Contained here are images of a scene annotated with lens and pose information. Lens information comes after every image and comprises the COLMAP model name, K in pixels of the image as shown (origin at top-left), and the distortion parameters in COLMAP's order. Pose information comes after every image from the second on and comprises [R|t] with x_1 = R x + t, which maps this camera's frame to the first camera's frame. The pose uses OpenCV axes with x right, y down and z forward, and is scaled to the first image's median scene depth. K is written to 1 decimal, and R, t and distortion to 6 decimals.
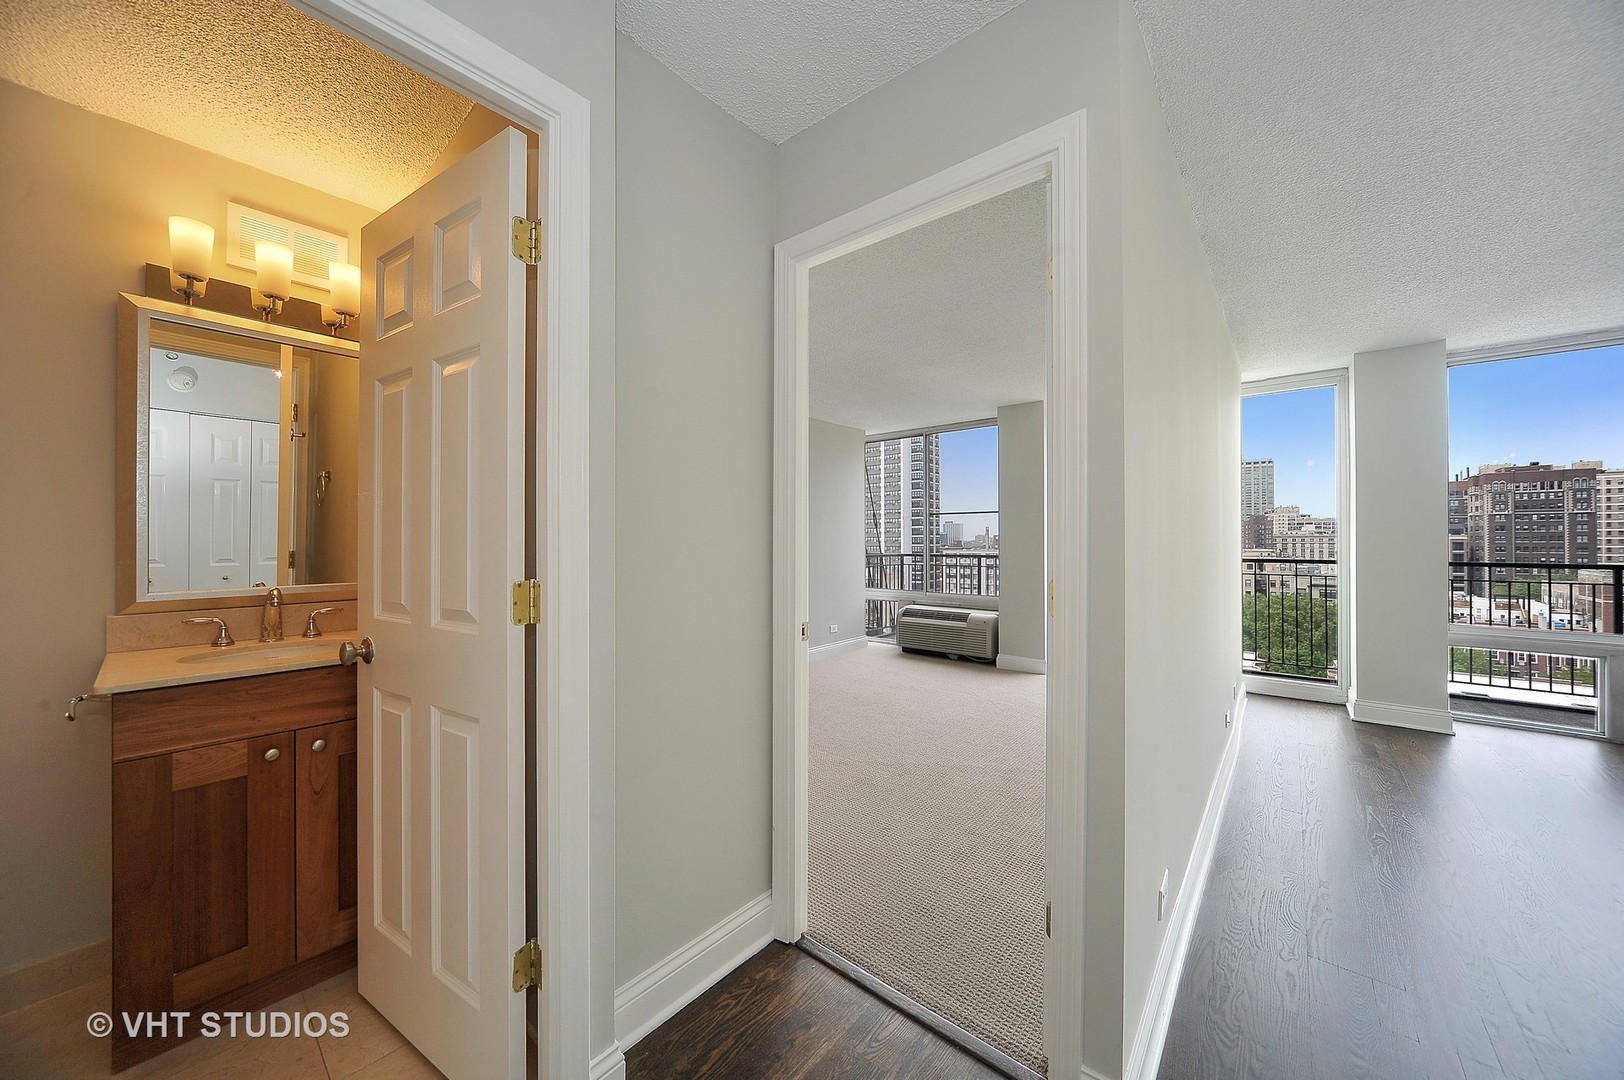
lens RADIAL K [[574.7, 0, 812.0], [0, 574.7, 535.4], [0, 0, 1]] dist [-0.003448, 0.000576]
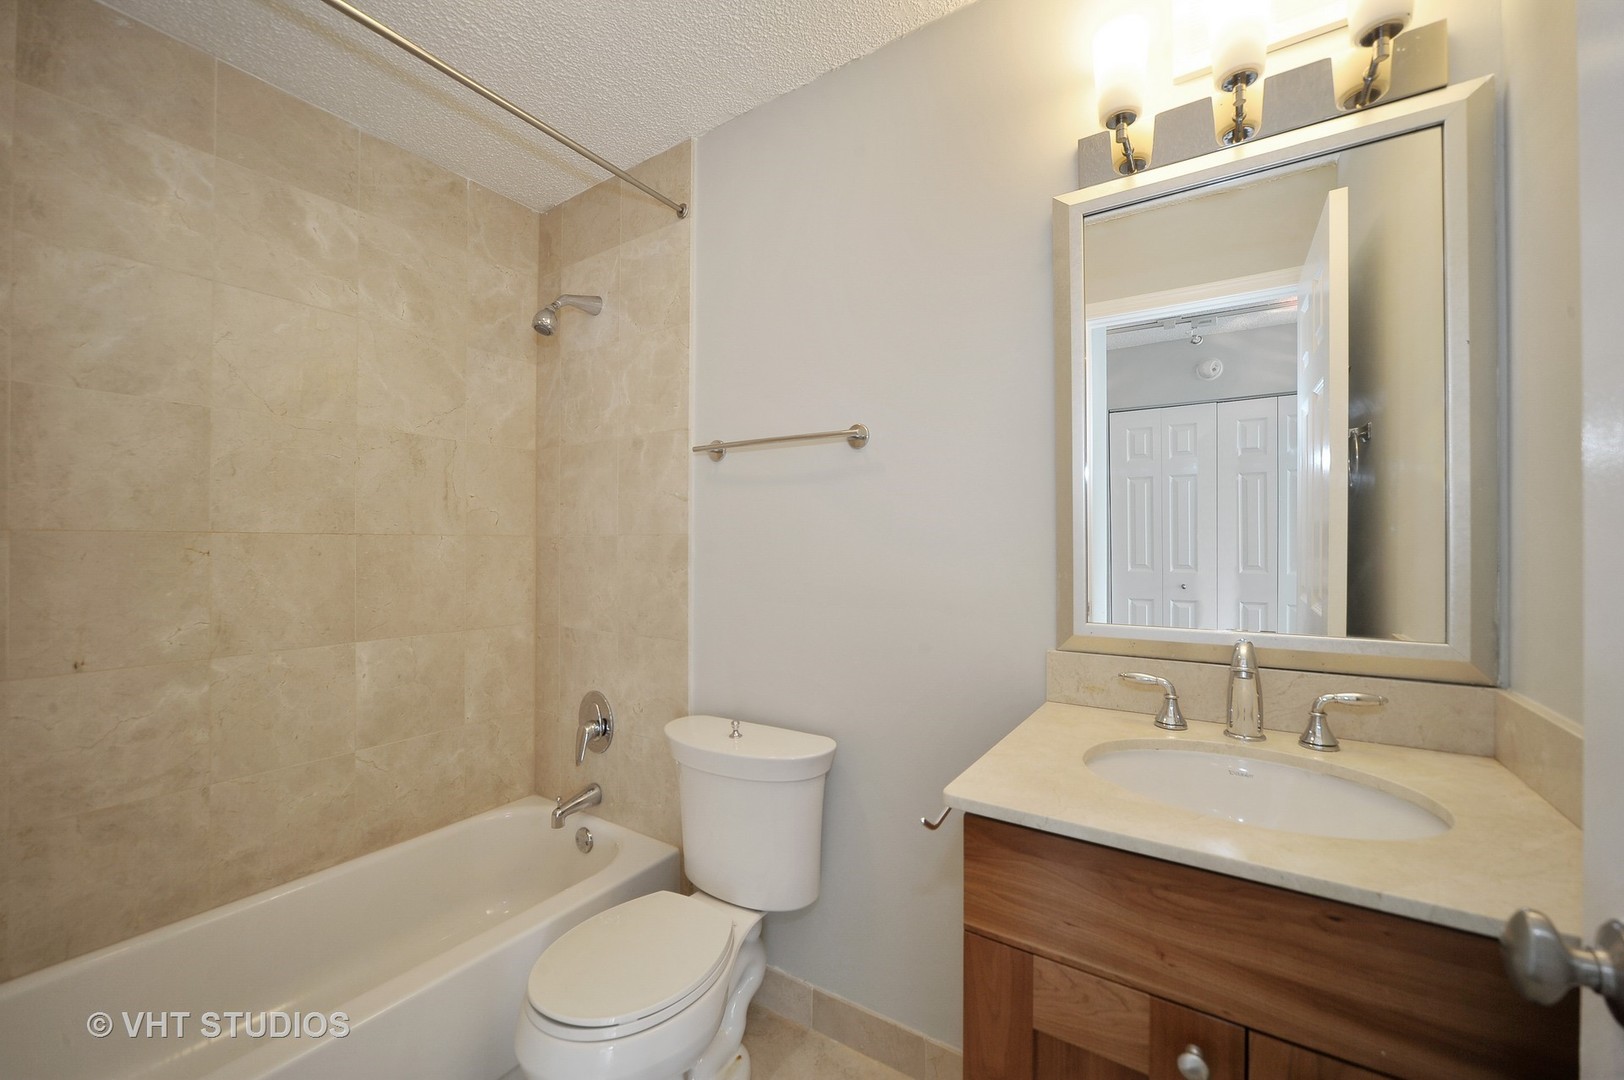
lens RADIAL K [[625.8, 0, 811.0], [0, 625.8, 543.5], [0, 0, 1]] dist [-0.015870, -0.000008]
pose [[0.119612, -0.004916, -0.992809, -0.510559], [0.006526, 0.999970, -0.004165, 0.008436], [0.992799, -0.005981, 0.119640, 0.645032]]
